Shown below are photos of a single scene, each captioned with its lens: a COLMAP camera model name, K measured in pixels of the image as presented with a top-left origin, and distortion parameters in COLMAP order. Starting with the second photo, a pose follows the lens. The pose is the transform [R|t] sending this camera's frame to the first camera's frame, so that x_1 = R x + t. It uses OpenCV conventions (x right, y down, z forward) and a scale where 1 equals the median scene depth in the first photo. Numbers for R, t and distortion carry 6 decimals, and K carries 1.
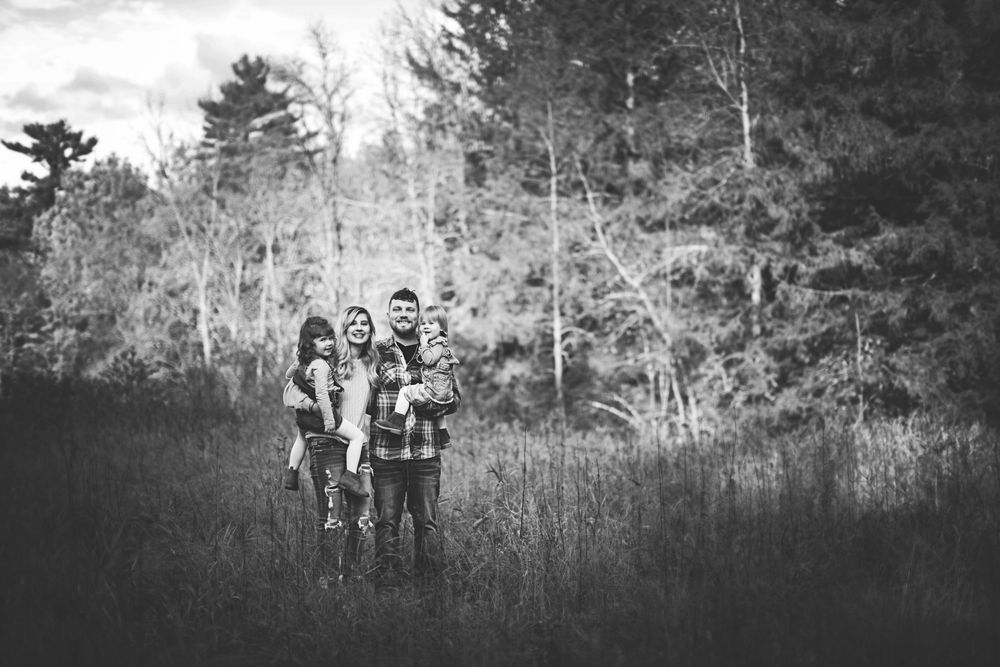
lens RADIAL K [[1455.7, 0, 497.6], [0, 1455.7, 336.0], [0, 0, 1]] dist [-0.179311, 0.364888]
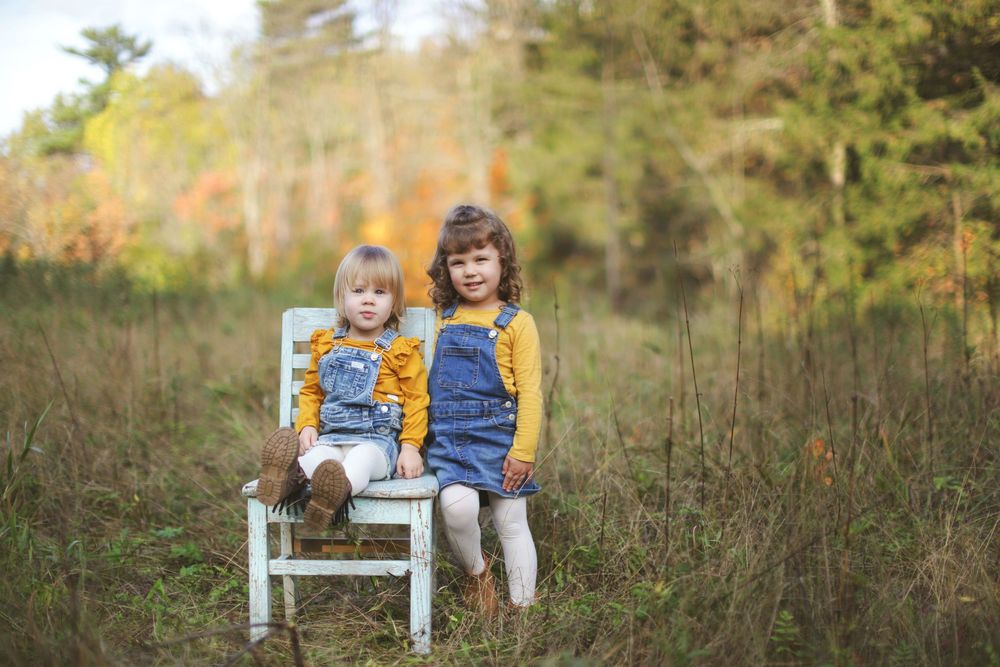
lens RADIAL K [[1457.2, 0, 498.2], [0, 1457.2, 335.5], [0, 0, 1]] dist [-0.183584, 0.427496]
pose [[0.998666, 0.003479, -0.051509, 0.017935], [-0.000505, 0.998337, 0.057639, 0.016890], [0.051624, -0.057536, 0.997008, 0.112501]]
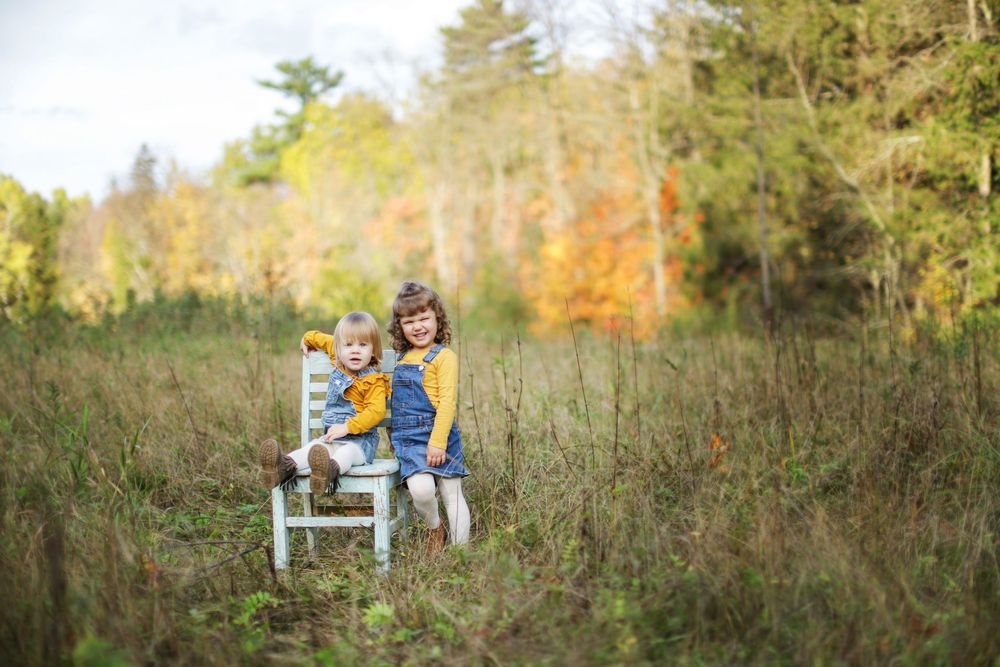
lens RADIAL K [[1455.7, 0, 497.6], [0, 1455.7, 336.0], [0, 0, 1]] dist [-0.179311, 0.364888]
pose [[0.981842, -0.021239, -0.188507, 0.046600], [0.030499, 0.998459, 0.046358, 0.012690], [0.187232, -0.051265, 0.980977, 0.067333]]
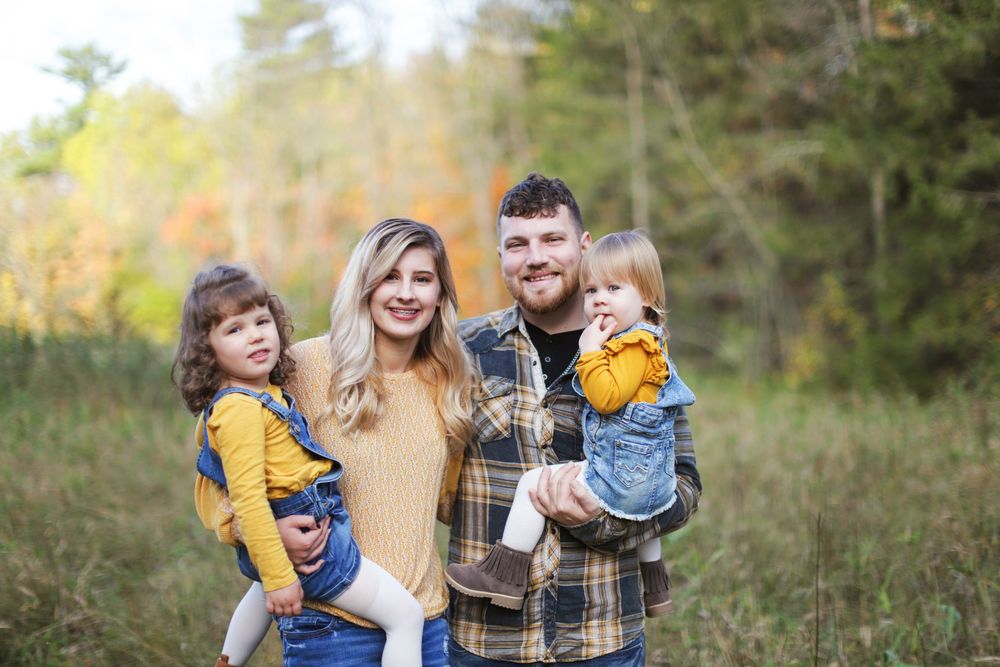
lens RADIAL K [[1459.1, 0, 498.8], [0, 1459.1, 335.7], [0, 0, 1]] dist [-0.174883, 0.320448]
pose [[0.999106, -0.022932, -0.035507, -0.013950], [0.024906, 0.998111, 0.056170, -0.003887], [0.034152, -0.057004, 0.997790, 0.157721]]
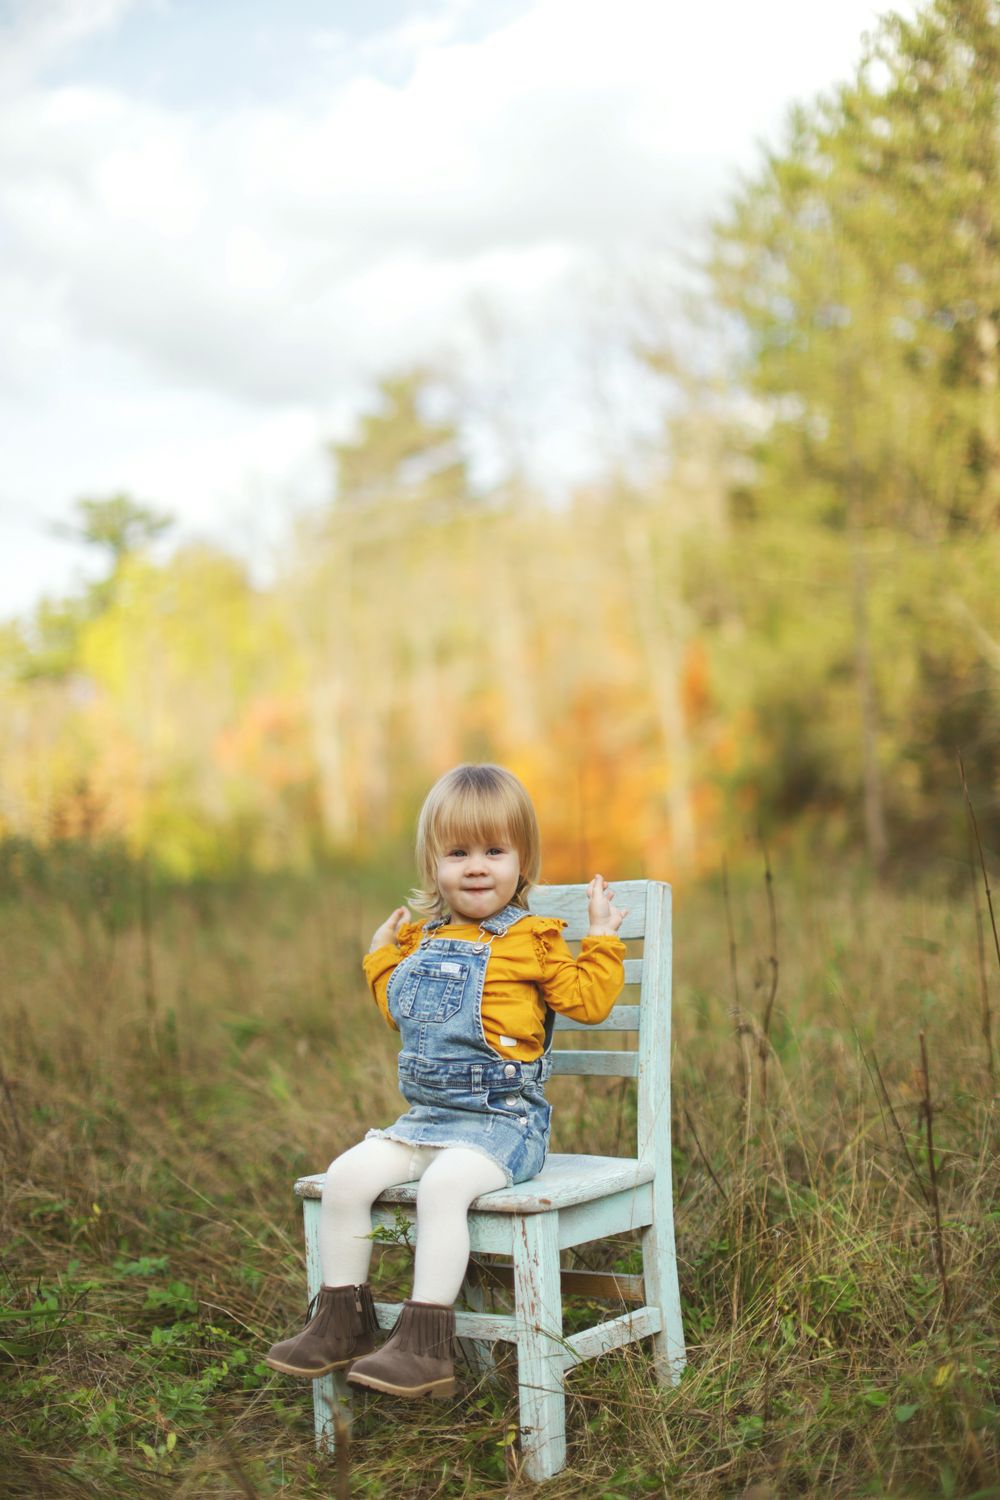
lens RADIAL K [[2188.8, 0, 500.1], [0, 2188.8, 775.7], [0, 0, 1]] dist [-0.193308, 0.401889]
pose [[0.988915, -0.039408, -0.143156, 0.019046], [0.037591, 0.999175, -0.015374, 0.017640], [0.143643, 0.009822, 0.989581, 0.123517]]
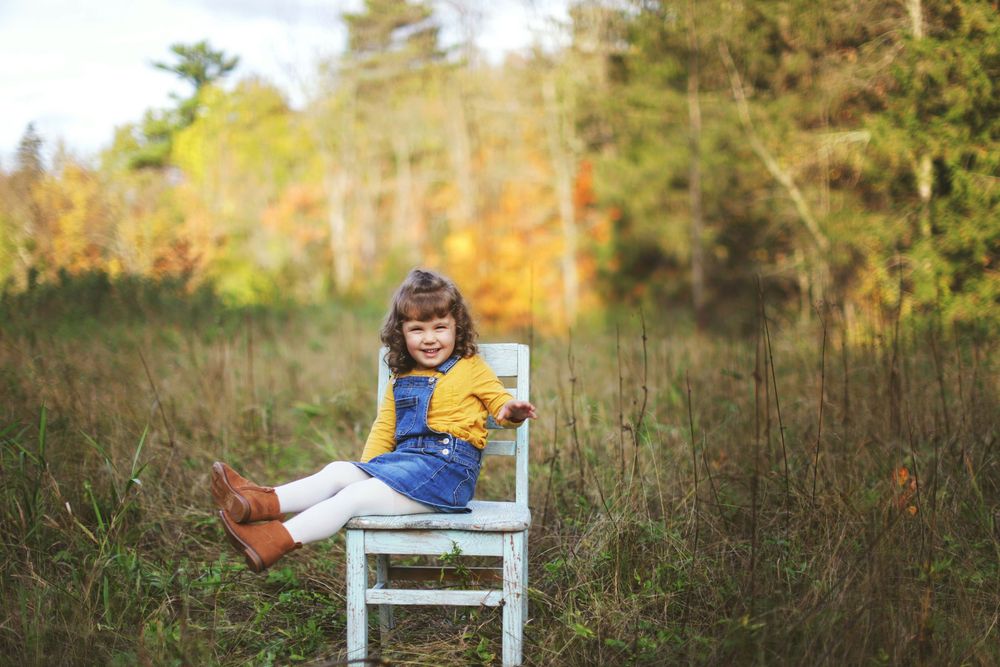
lens RADIAL K [[1457.2, 0, 498.2], [0, 1457.2, 335.5], [0, 0, 1]] dist [-0.183584, 0.427496]
pose [[0.993966, 0.003069, -0.109644, 0.017736], [0.002456, 0.998735, 0.050218, 0.014971], [0.109660, -0.050185, 0.992701, 0.109787]]
